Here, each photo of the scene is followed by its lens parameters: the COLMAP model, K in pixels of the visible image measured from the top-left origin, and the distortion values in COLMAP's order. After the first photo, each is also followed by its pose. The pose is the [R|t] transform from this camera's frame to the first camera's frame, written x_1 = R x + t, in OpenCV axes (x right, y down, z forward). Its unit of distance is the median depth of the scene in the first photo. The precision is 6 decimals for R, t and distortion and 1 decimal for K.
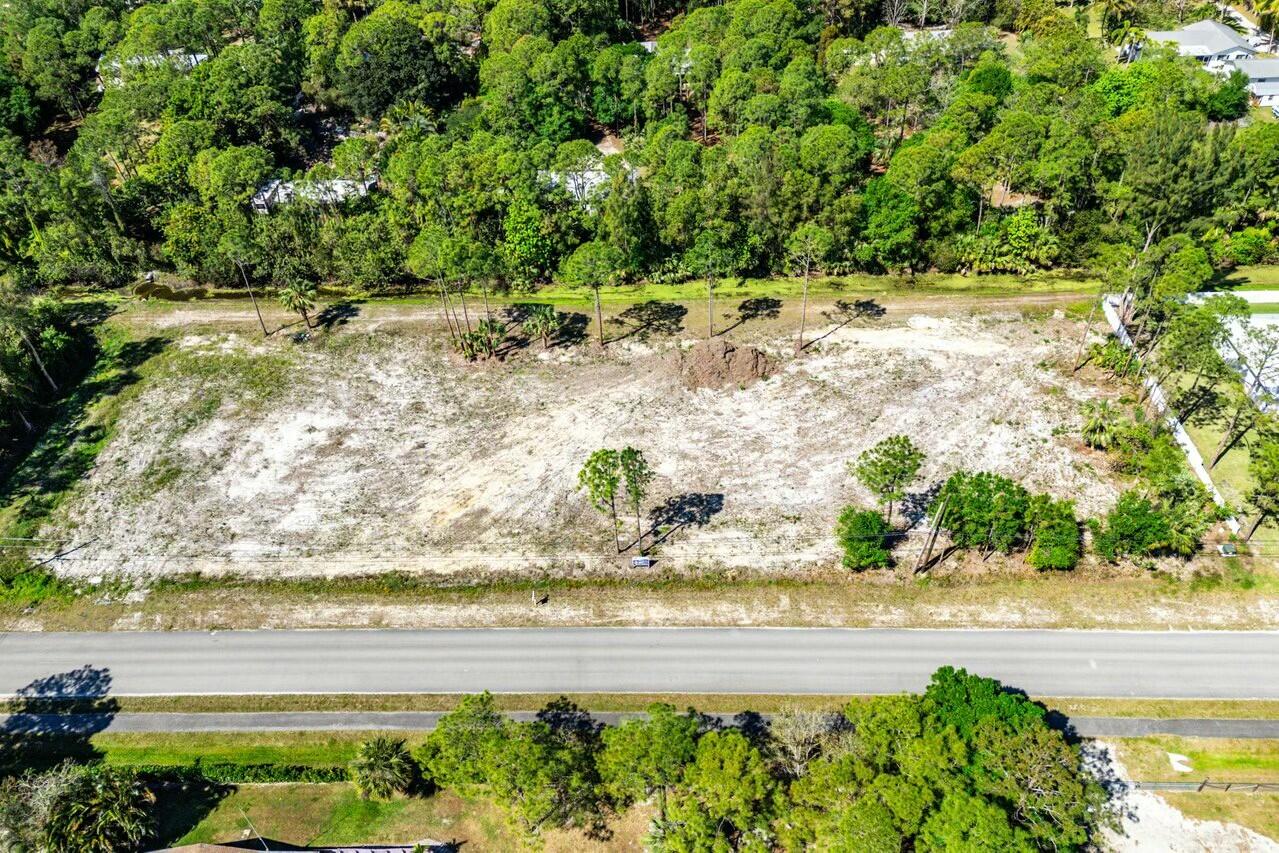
lens RADIAL K [[884.1, 0, 643.3], [0, 884.1, 482.1], [0, 0, 1]] dist [0.064733, -0.033214]
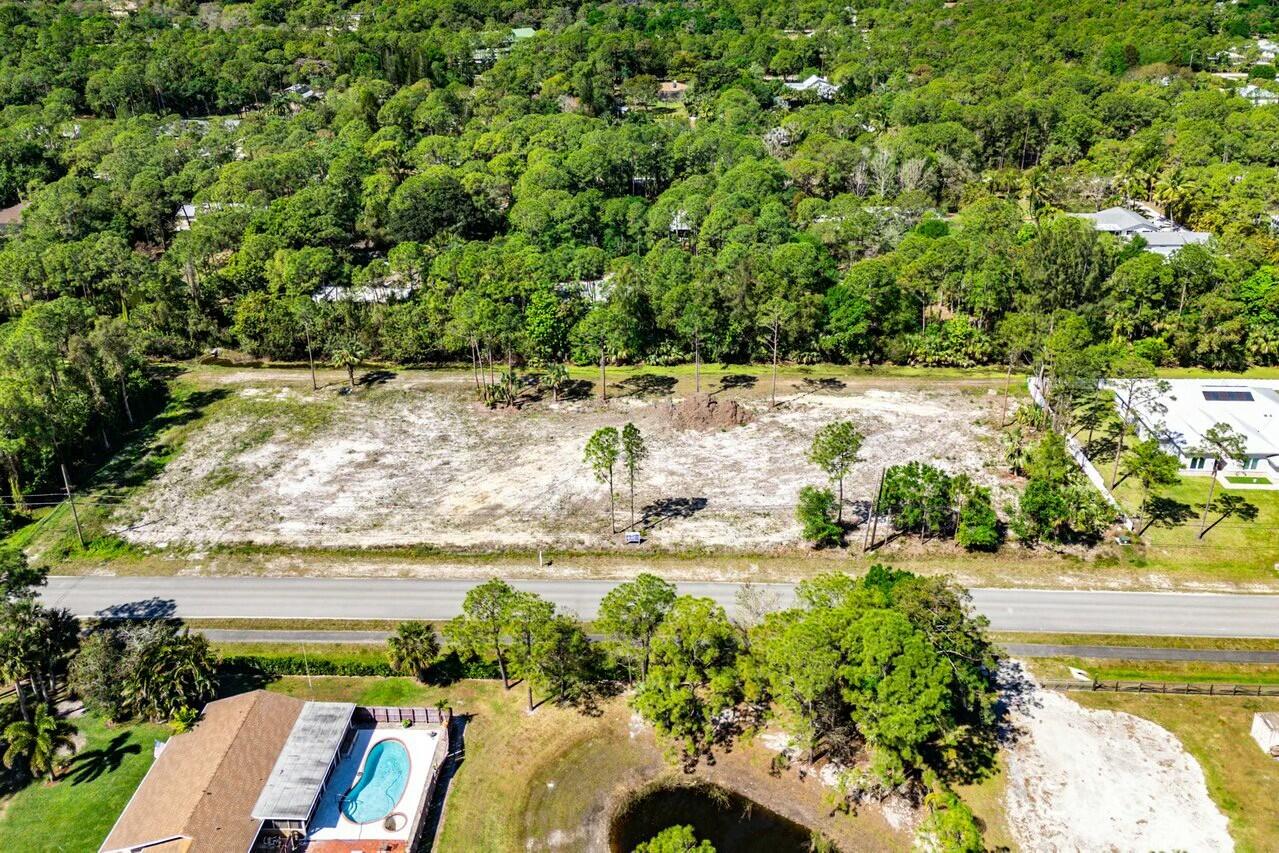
lens RADIAL K [[960.7, 0, 650.4], [0, 960.7, 426.1], [0, 0, 1]] dist [0.072934, -0.059113]
pose [[0.999475, 0.031030, 0.009285, 0.003699], [-0.026892, 0.954790, -0.296064, 0.277807], [-0.018052, 0.295658, 0.955123, -0.223534]]
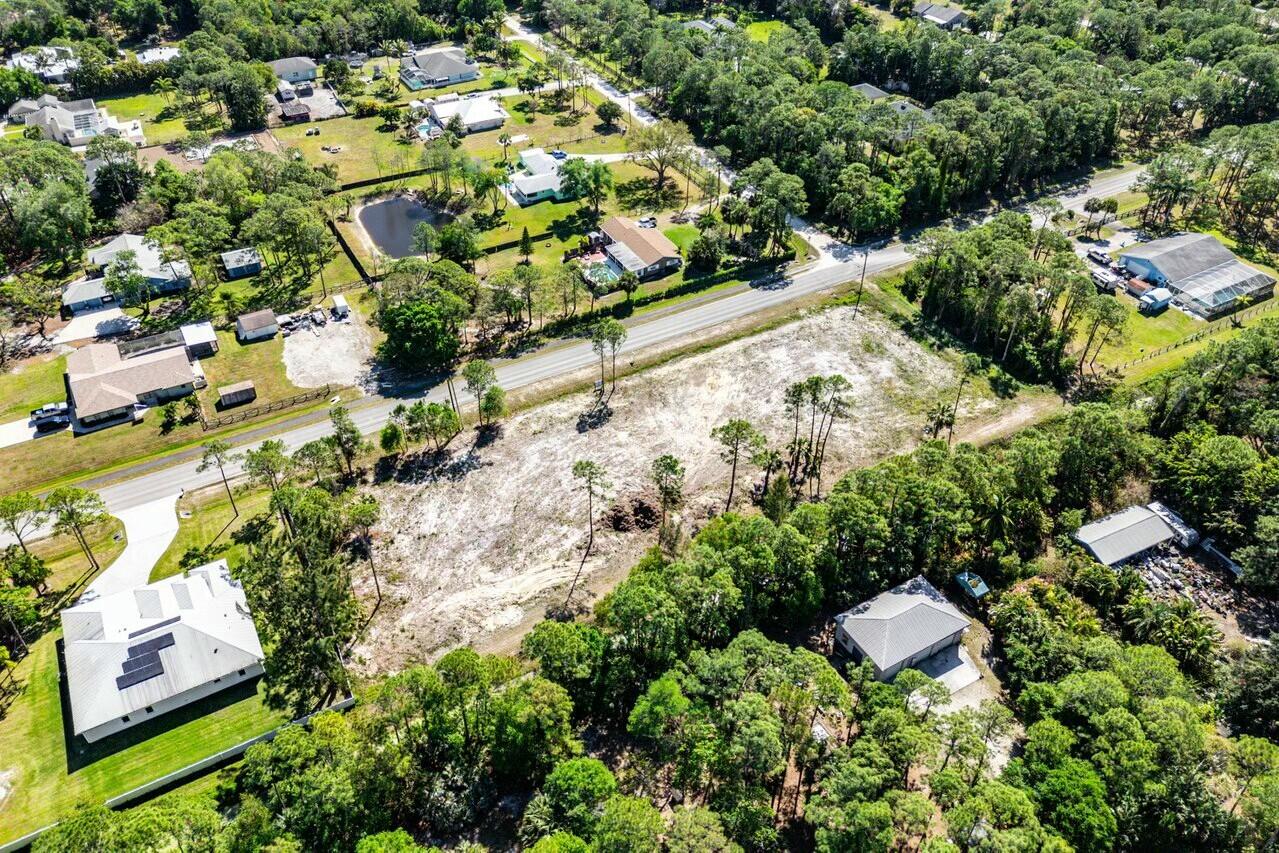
lens RADIAL K [[927.0, 0, 641.9], [0, 927.0, 435.1], [0, 0, 1]] dist [0.076710, -0.048447]
pose [[-0.859124, 0.353051, -0.370488, 0.587976], [-0.349931, 0.123000, 0.928665, -1.507438], [0.373436, 0.927484, 0.017871, 0.937258]]
